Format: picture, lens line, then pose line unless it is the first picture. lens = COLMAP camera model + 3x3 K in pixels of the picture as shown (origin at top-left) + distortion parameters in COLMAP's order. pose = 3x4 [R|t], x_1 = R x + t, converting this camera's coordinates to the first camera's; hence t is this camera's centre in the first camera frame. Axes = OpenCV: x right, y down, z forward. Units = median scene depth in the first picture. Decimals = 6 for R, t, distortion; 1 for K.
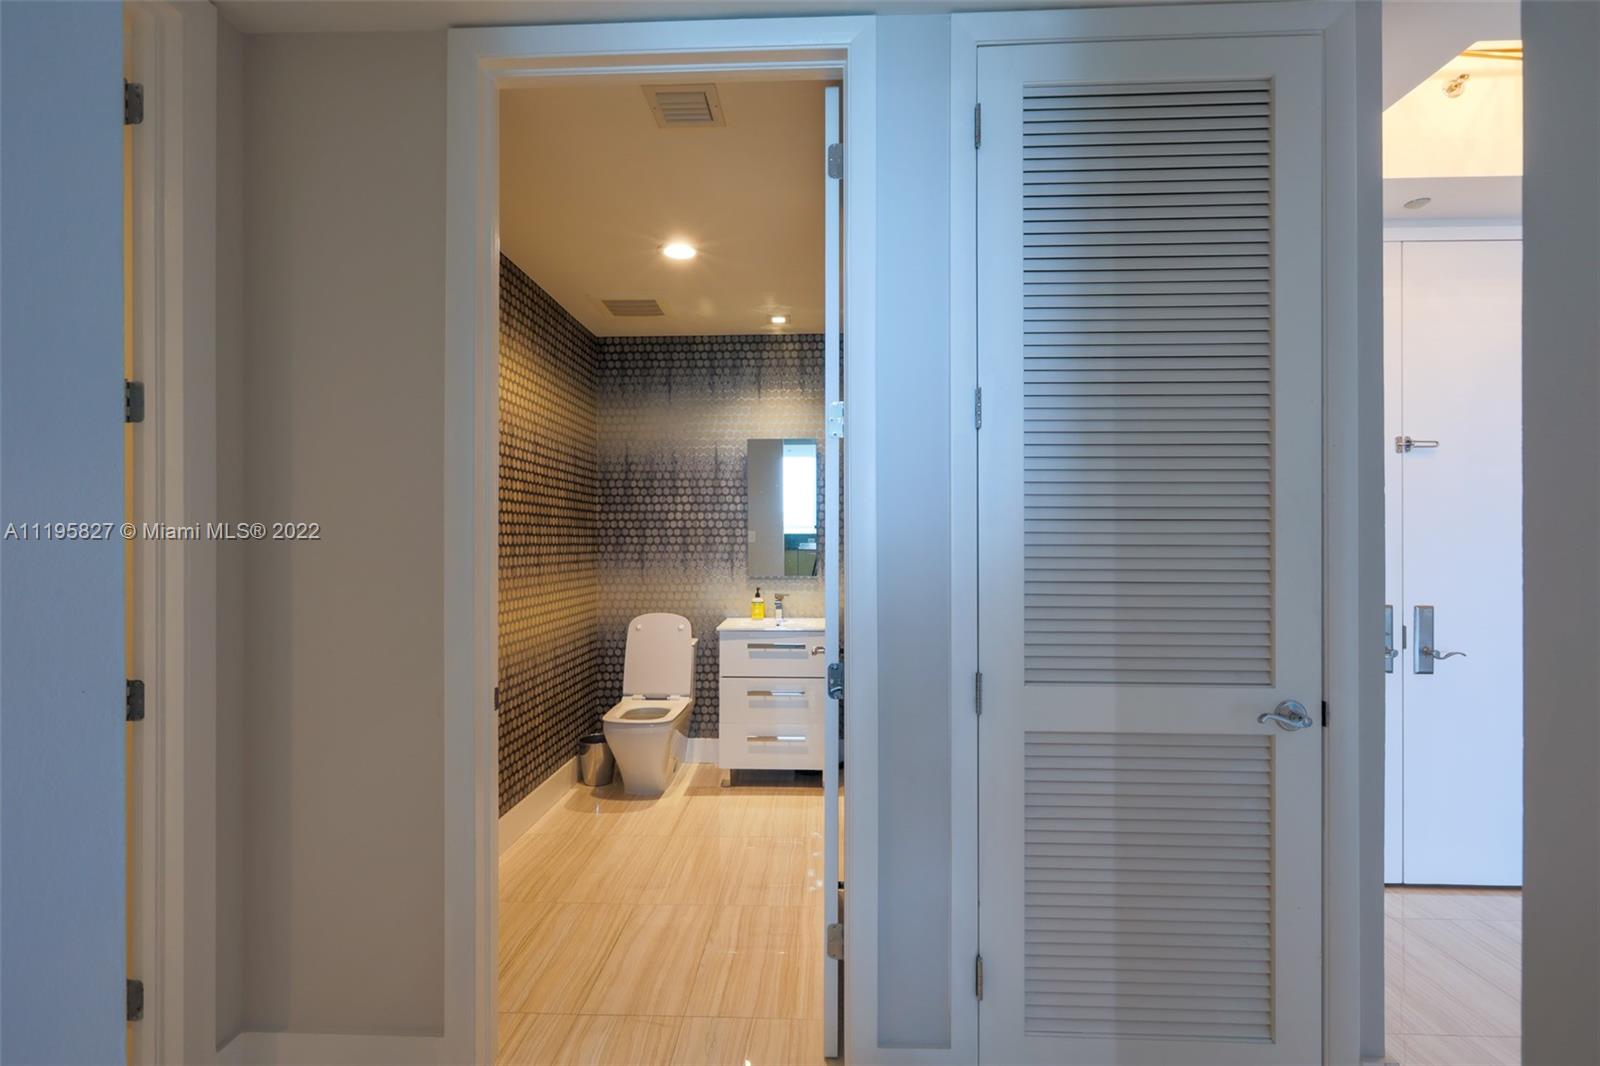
lens RADIAL K [[710.5, 0, 798.7], [0, 710.5, 538.8], [0, 0, 1]] dist [0.001307, 0.000117]
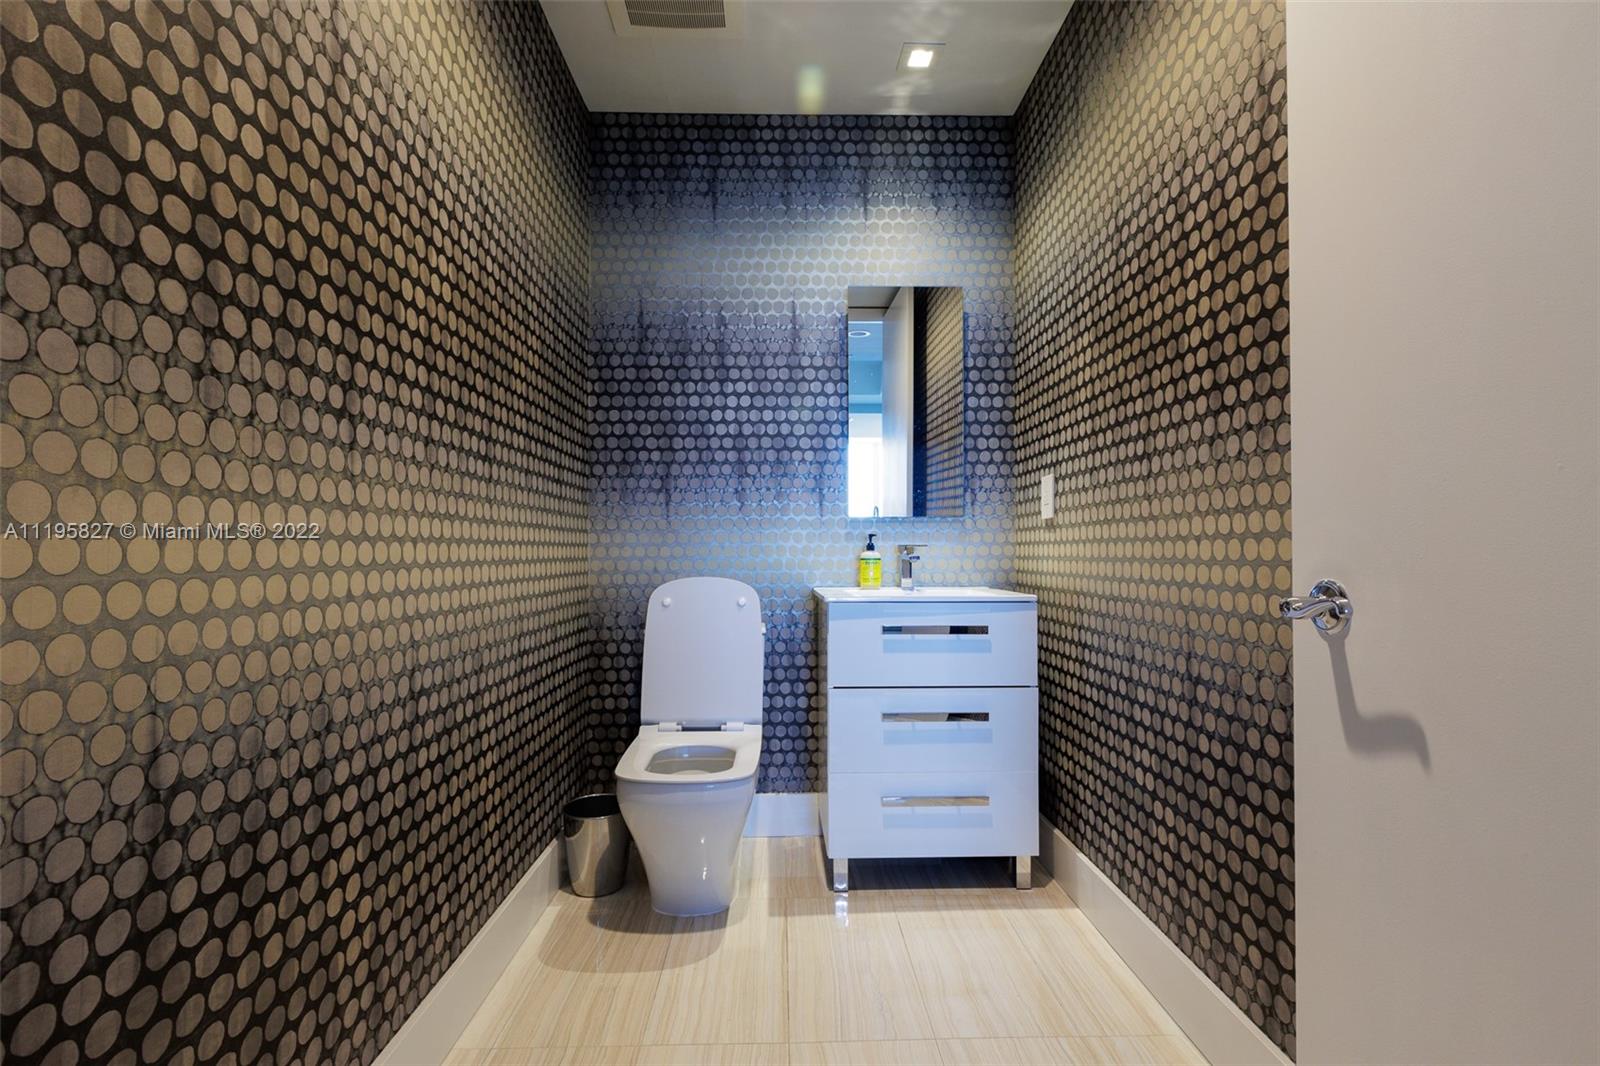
lens RADIAL K [[710.5, 0, 798.7], [0, 710.5, 538.8], [0, 0, 1]] dist [0.001307, 0.000117]
pose [[0.997692, -0.001147, 0.067891, -0.152895], [0.002196, 0.999879, -0.015372, 0.079855], [-0.067865, 0.015486, 0.997574, 0.409993]]
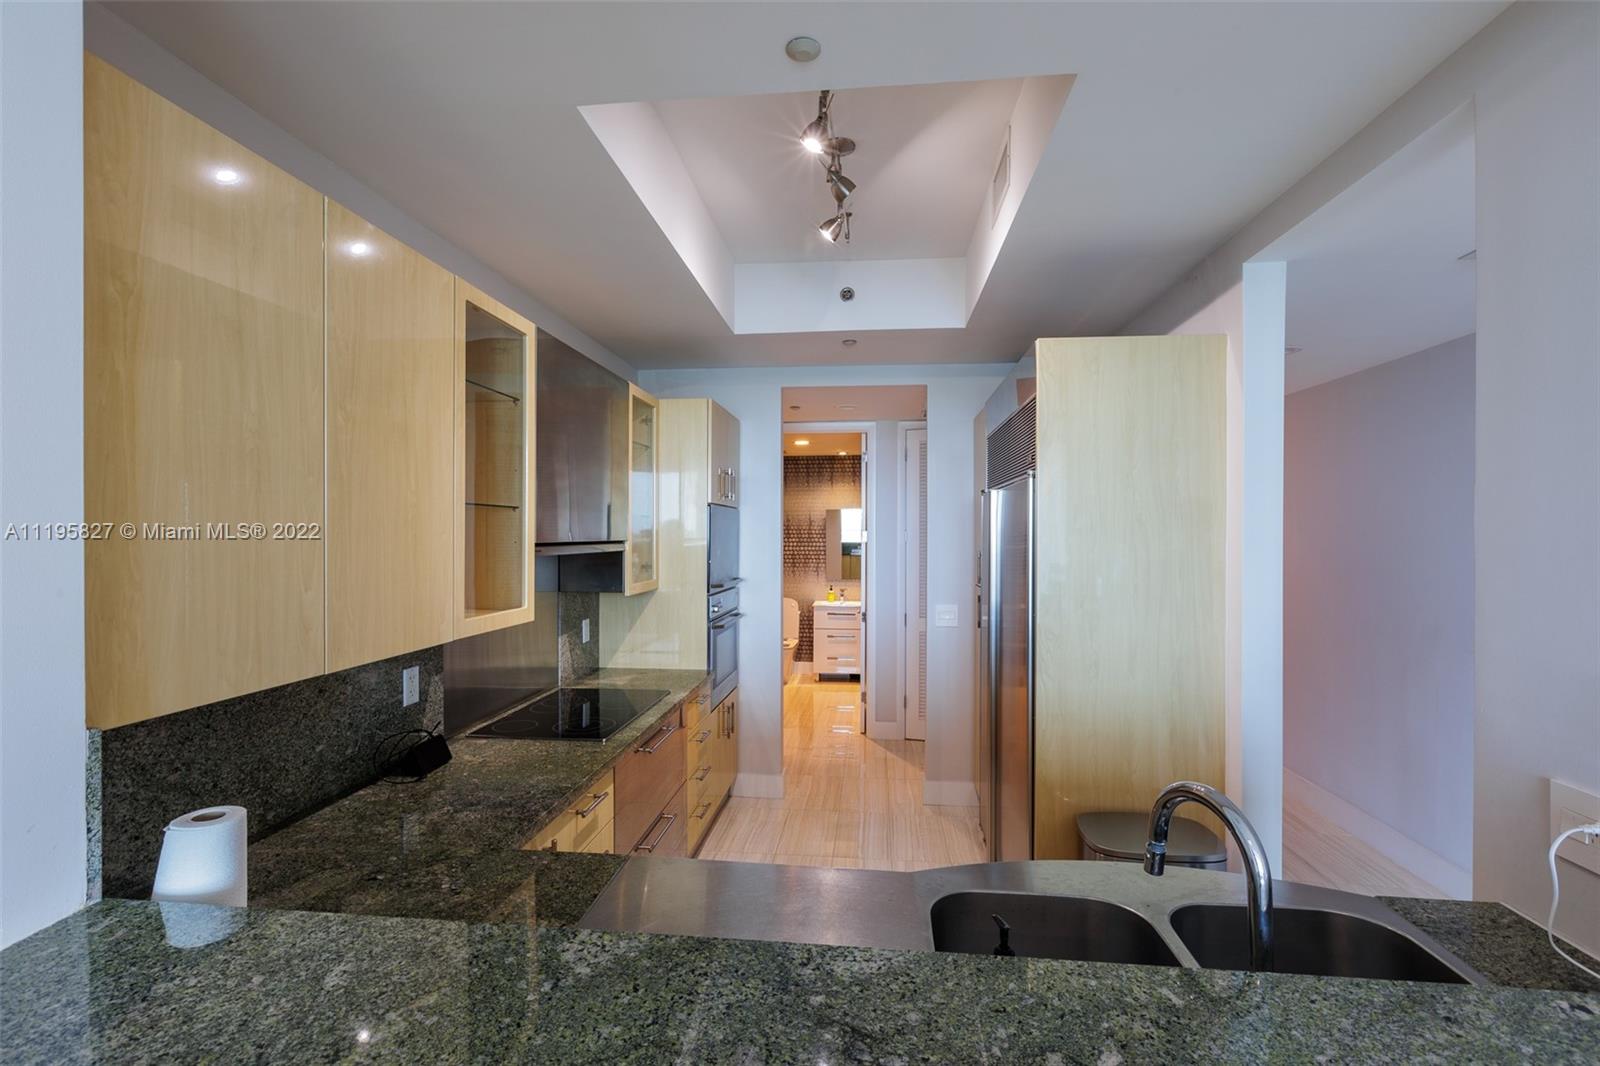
lens RADIAL K [[715.7, 0, 802.1], [0, 715.7, 537.4], [0, 0, 1]] dist [0.001471, -0.000376]
pose [[0.997609, 0.002873, -0.069052, -0.002108], [-0.002234, 0.999954, 0.009329, -0.080701], [0.069075, -0.009152, 0.997569, -0.955706]]
